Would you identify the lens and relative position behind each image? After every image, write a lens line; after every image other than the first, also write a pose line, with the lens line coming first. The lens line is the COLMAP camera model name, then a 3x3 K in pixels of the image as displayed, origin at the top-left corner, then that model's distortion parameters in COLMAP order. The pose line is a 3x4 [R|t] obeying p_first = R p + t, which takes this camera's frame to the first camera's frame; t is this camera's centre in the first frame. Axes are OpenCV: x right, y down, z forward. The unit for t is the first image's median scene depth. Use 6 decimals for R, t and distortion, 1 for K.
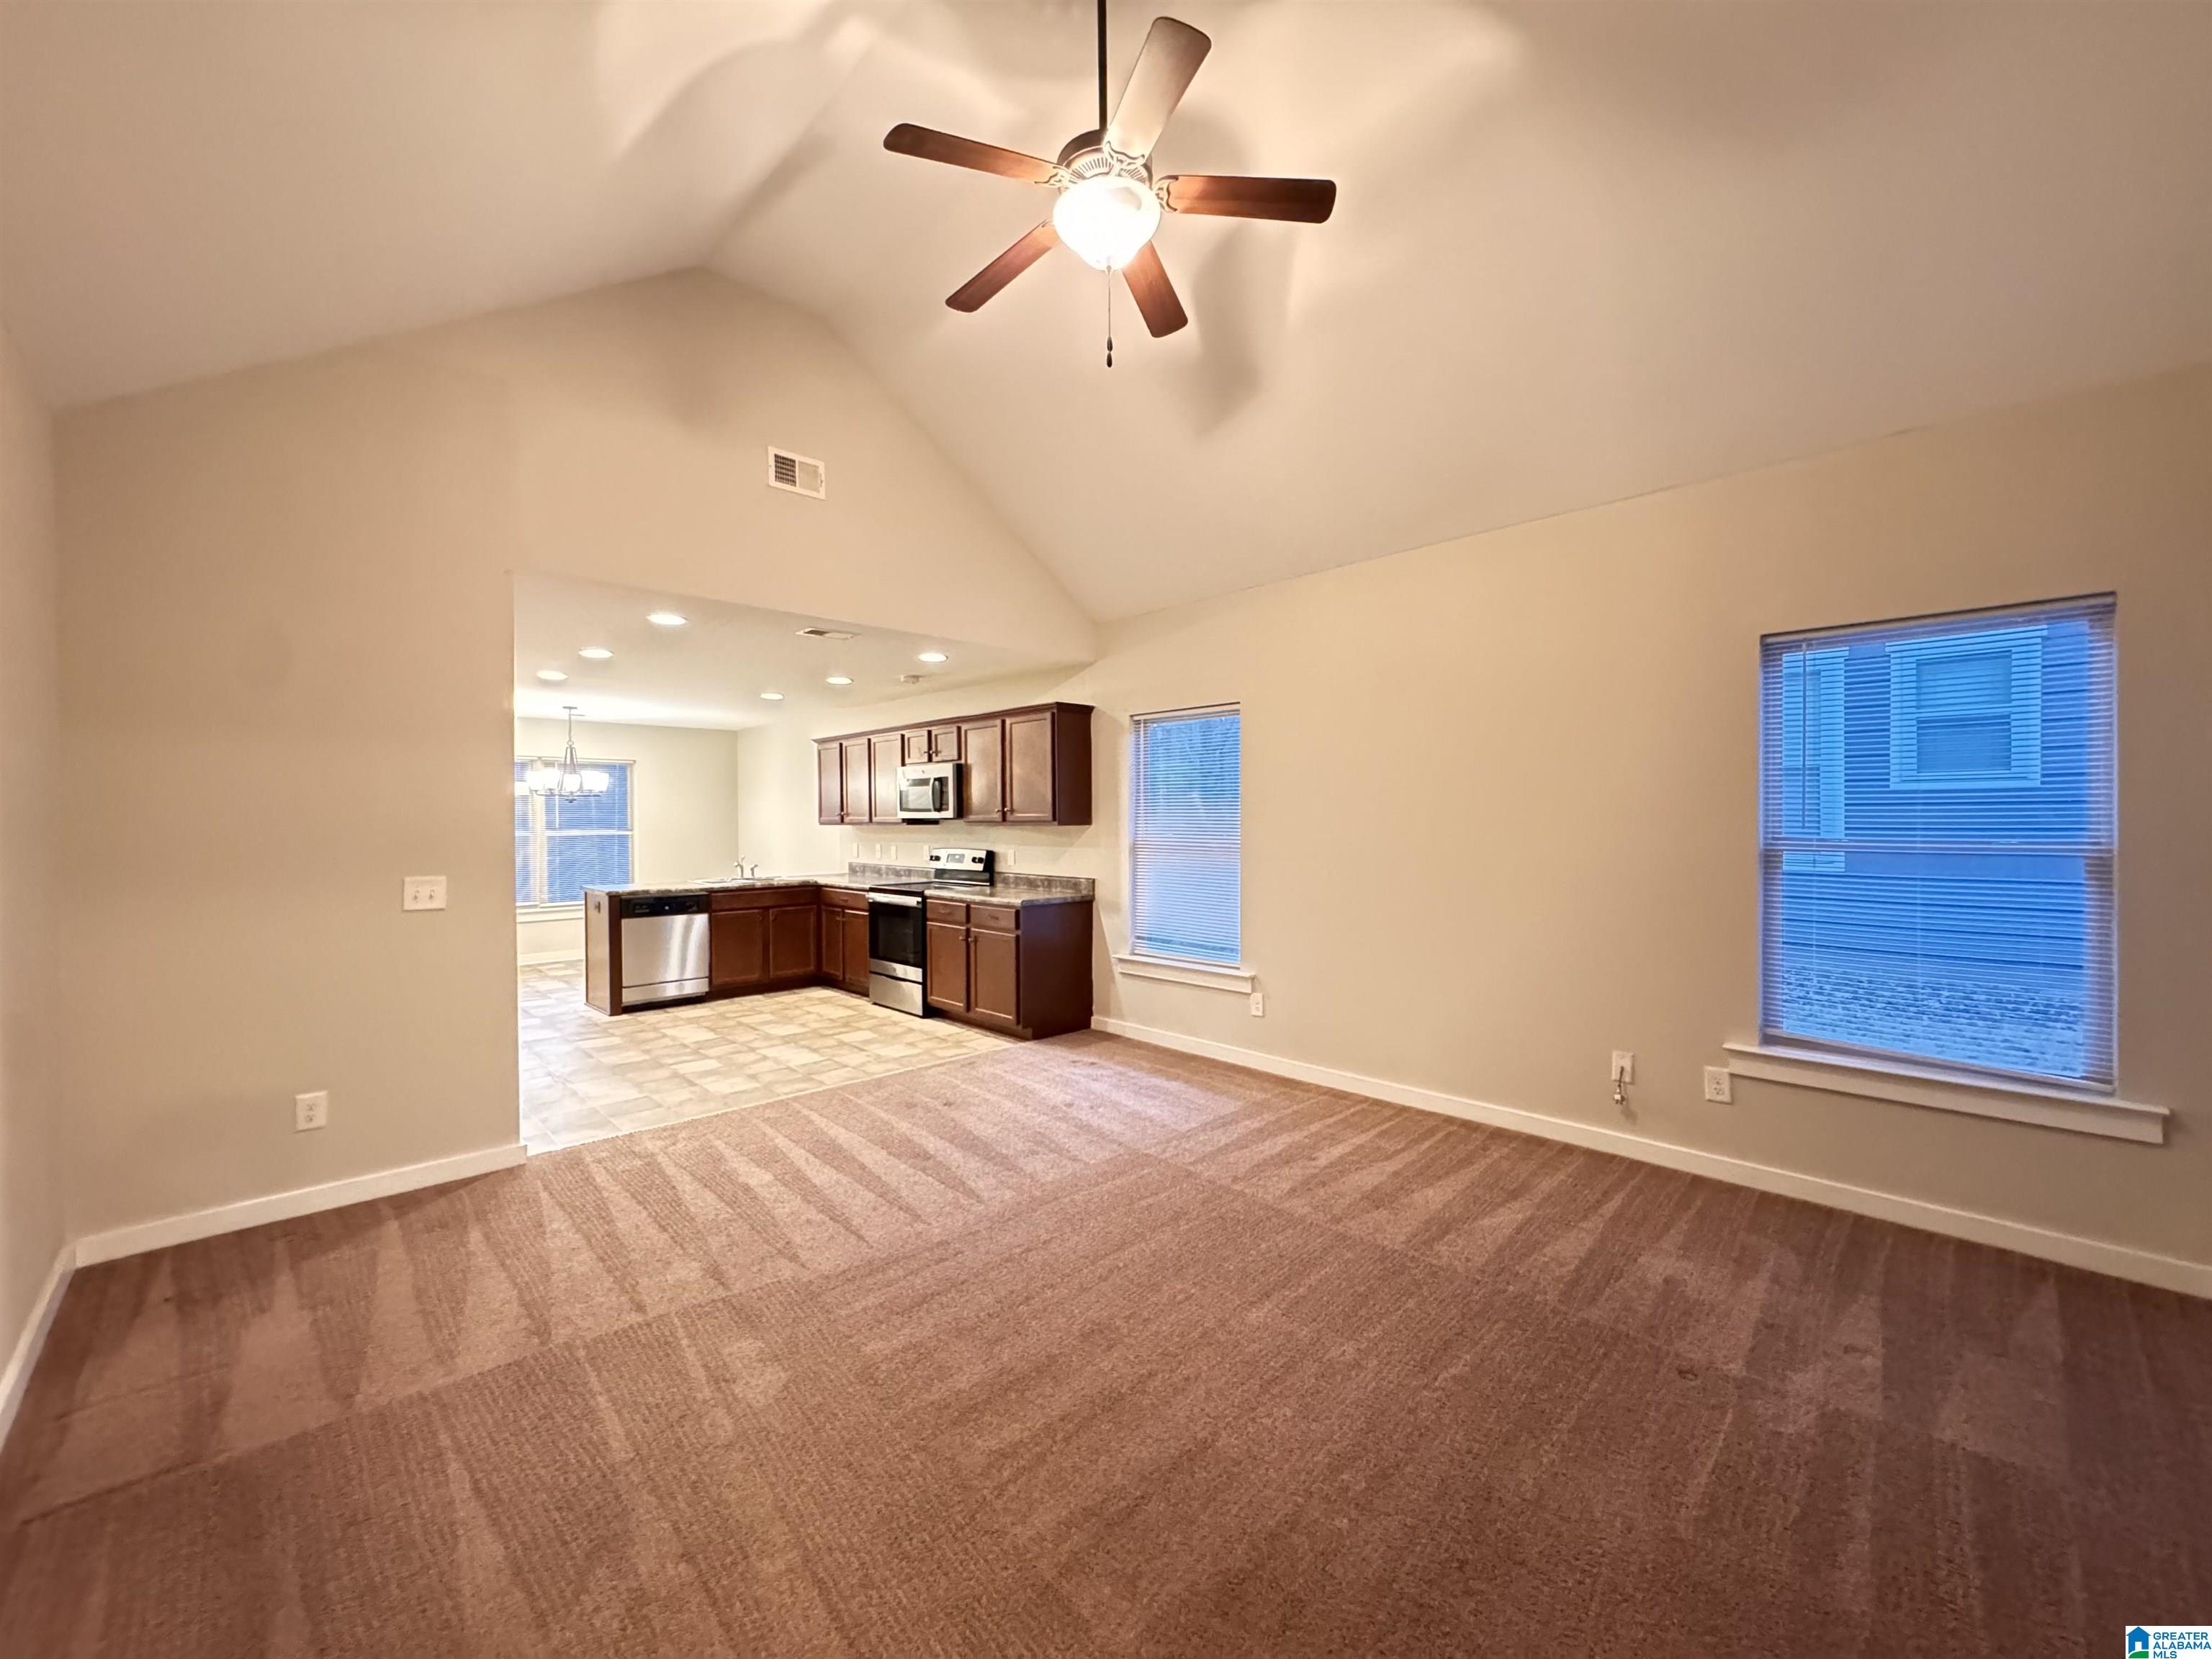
lens RADIAL K [[880.4, 0, 1107.0], [0, 880.4, 825.0], [0, 0, 1]] dist [-0.001068, -0.000530]
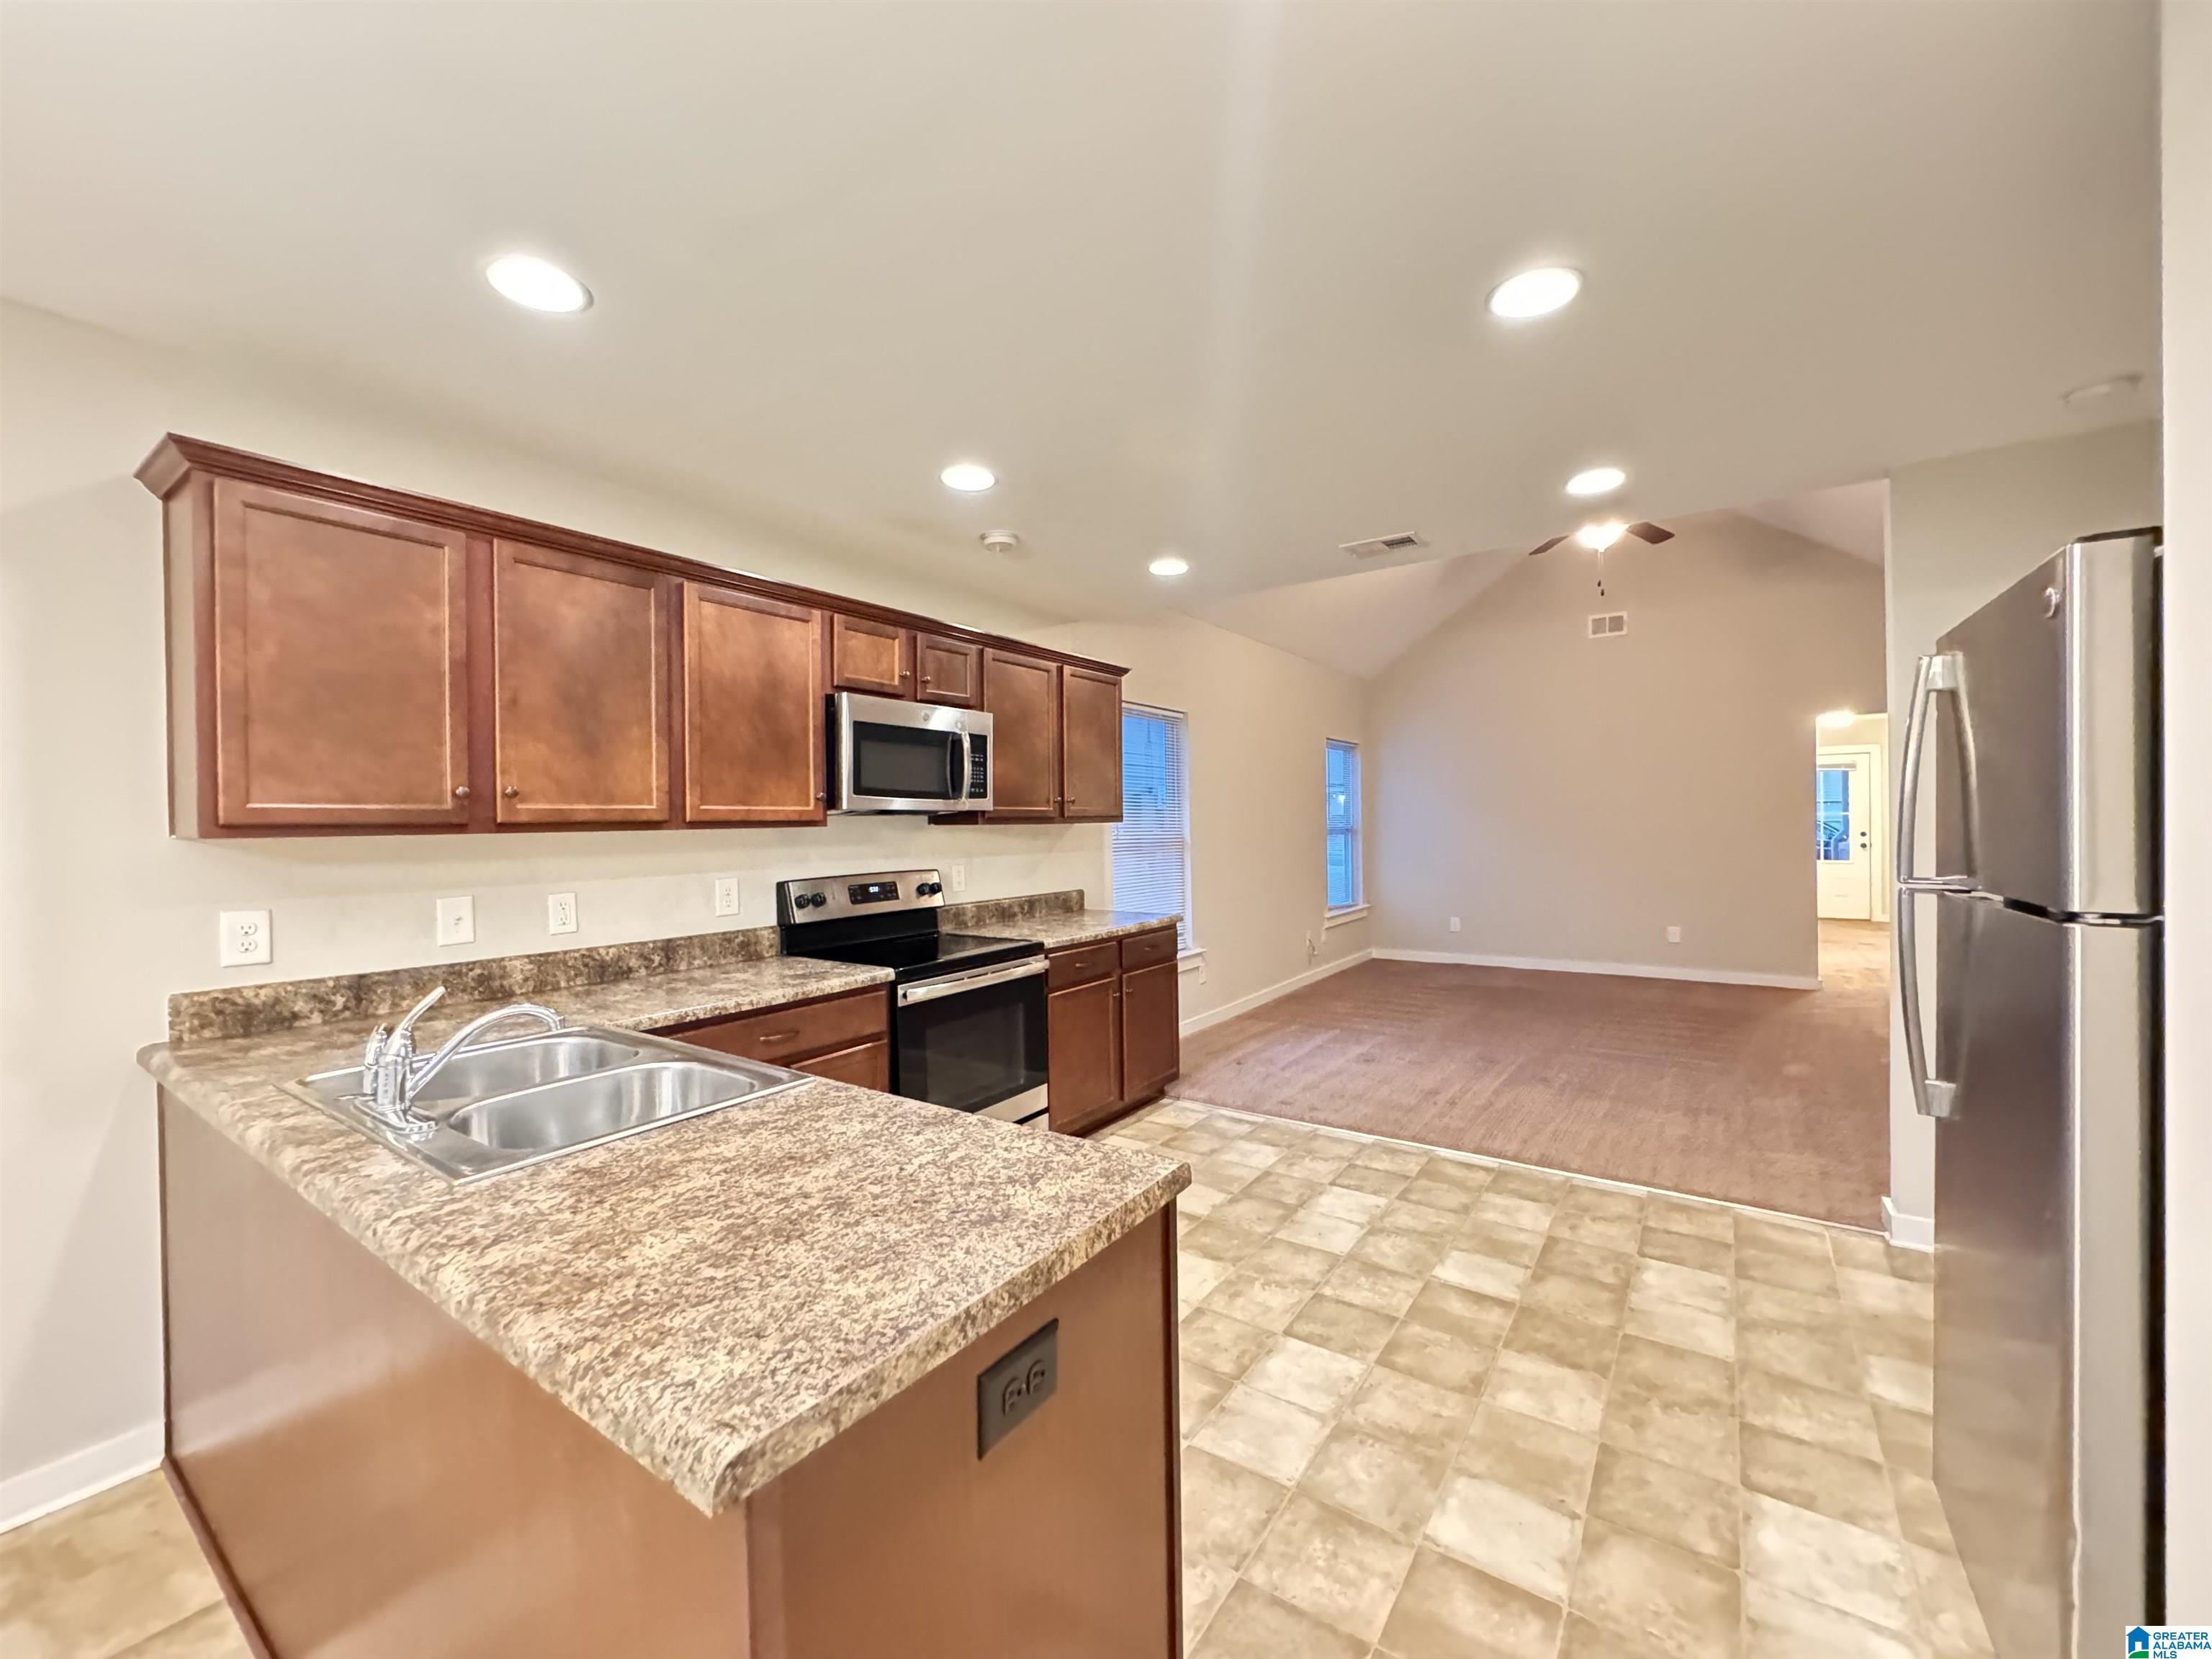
lens RADIAL K [[880.4, 0, 1113.4], [0, 880.4, 822.1], [0, 0, 1]] dist [-0.001068, -0.000530]
pose [[-0.196597, 0.010952, 0.980423, -0.822765], [0.022572, 0.999723, -0.006641, 0.005213], [-0.980225, 0.020824, -0.196790, 1.151783]]
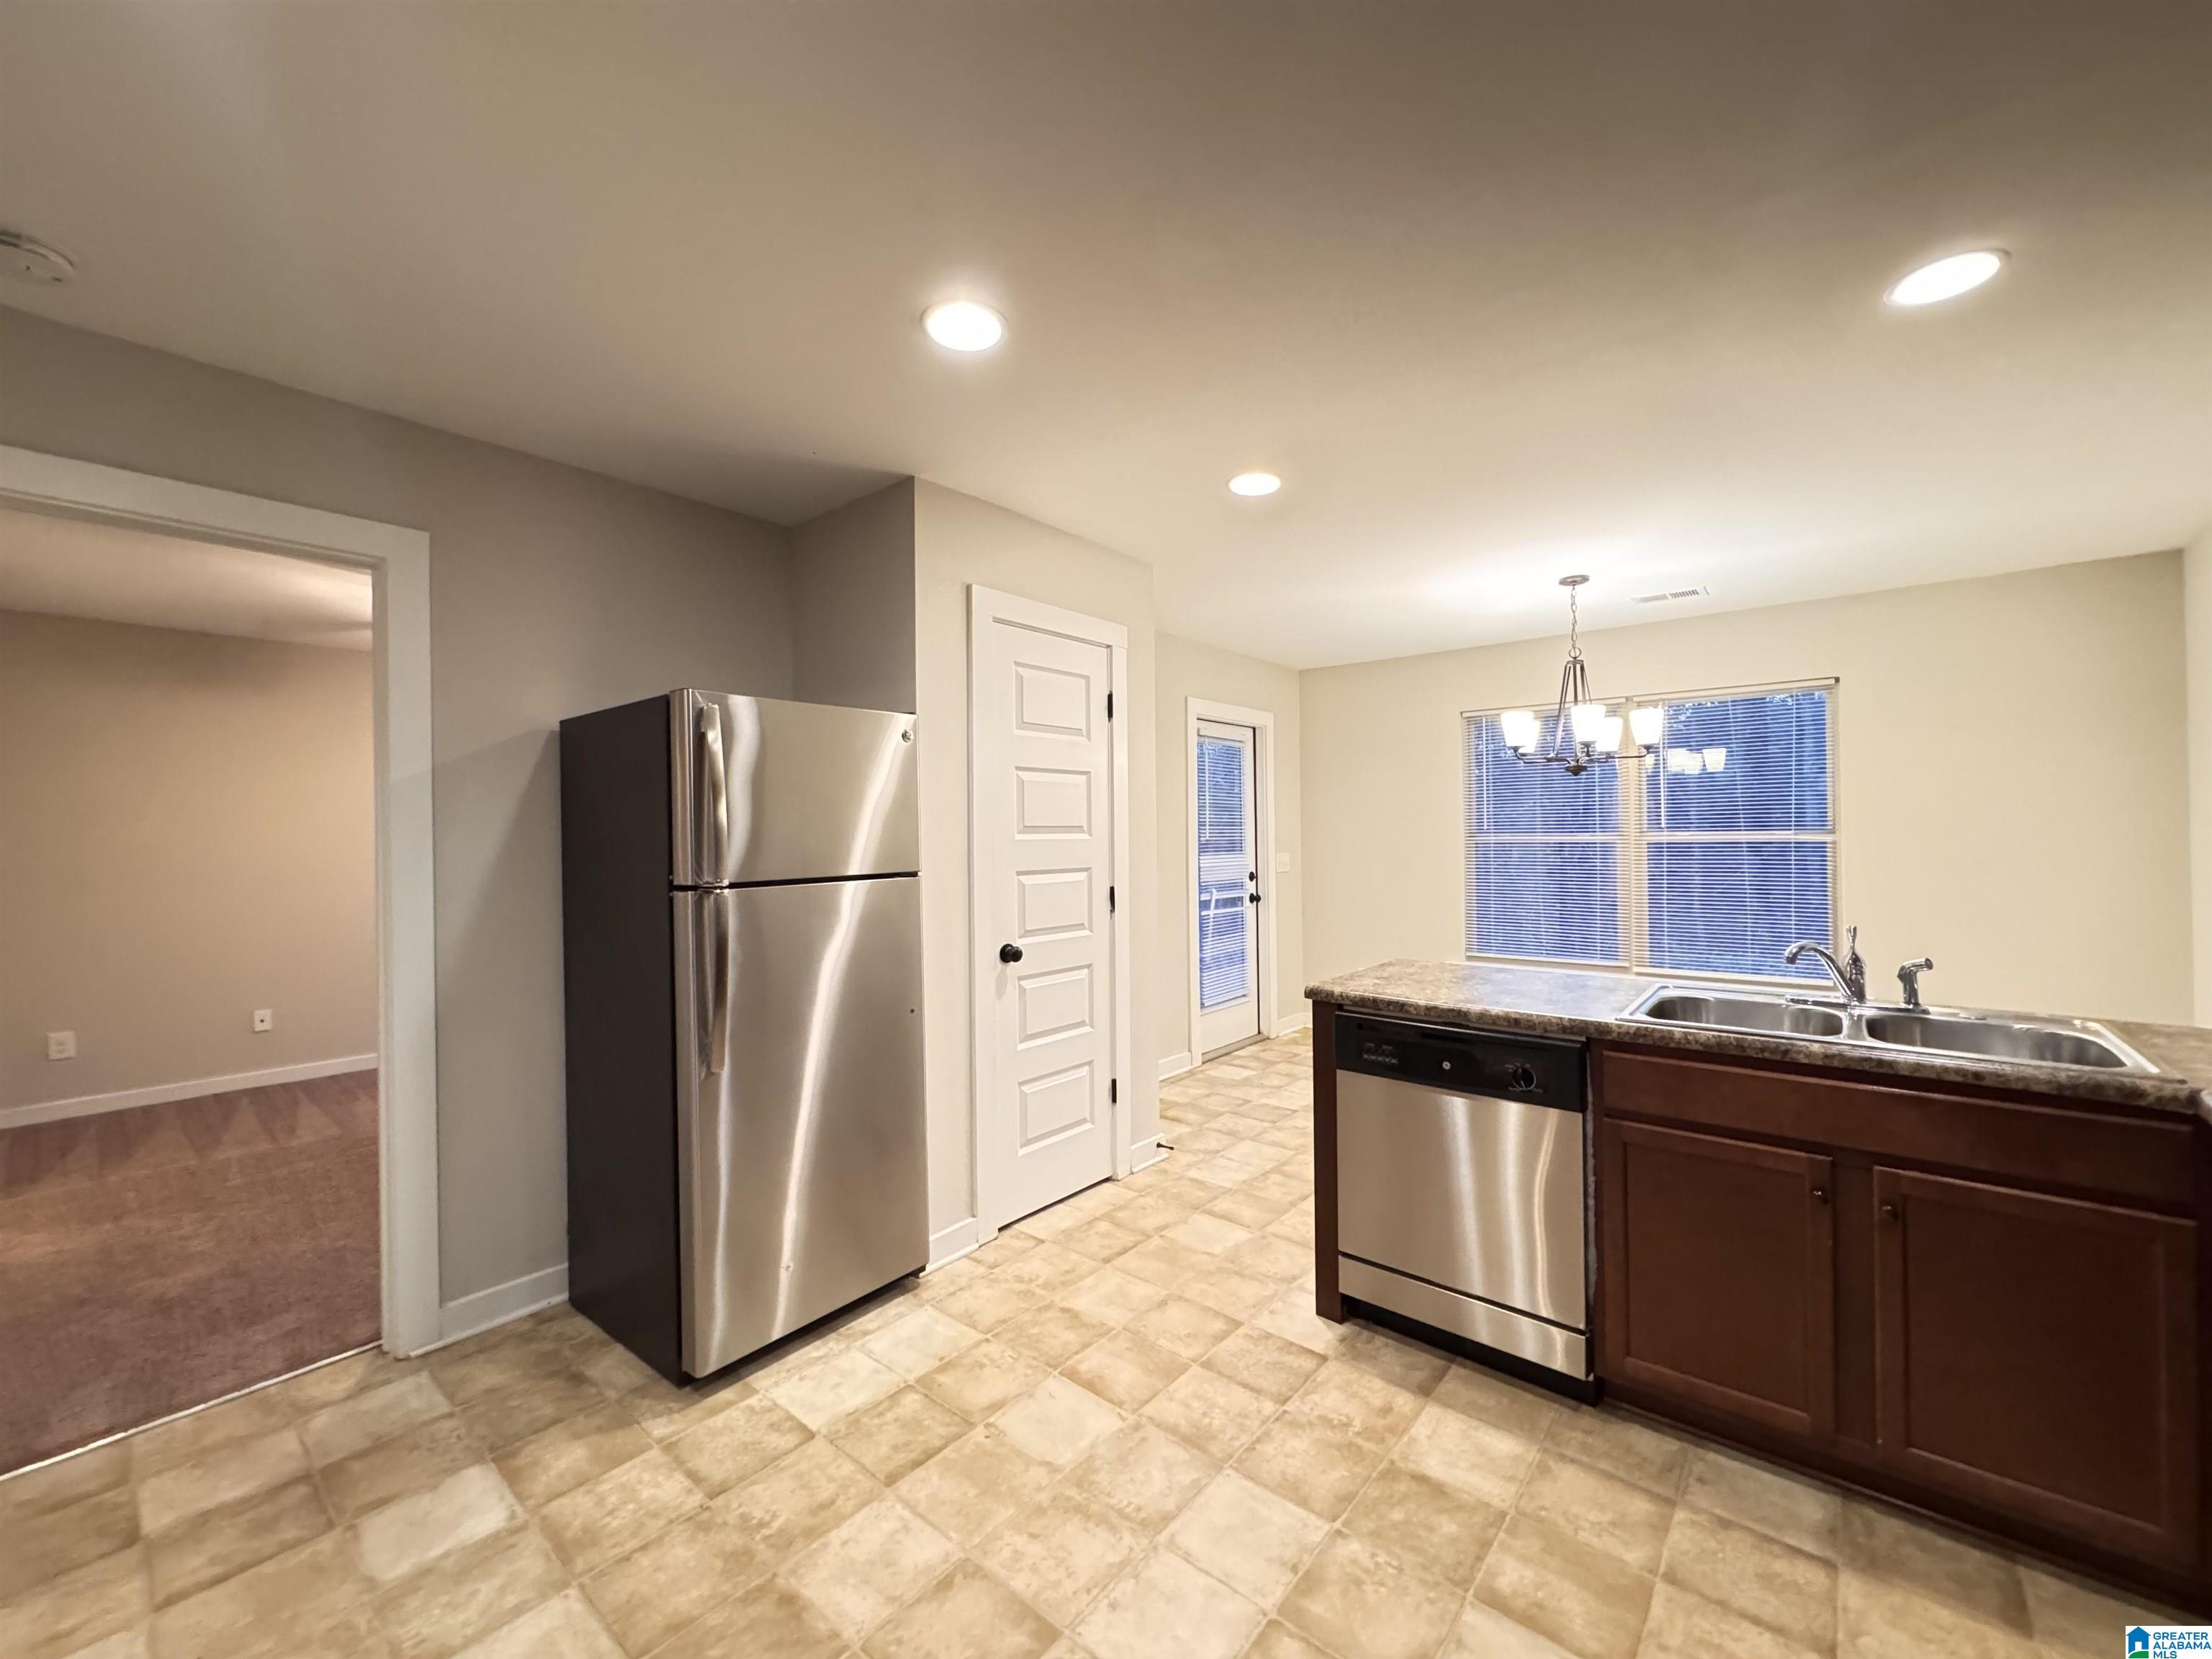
lens RADIAL K [[880.4, 0, 1104.4], [0, 880.4, 833.6], [0, 0, 1]] dist [-0.001068, -0.000530]
pose [[0.100059, 0.001998, -0.994979, -0.210849], [0.006793, 0.999973, 0.002691, 0.006443], [0.994958, -0.007028, 0.100043, 0.957829]]
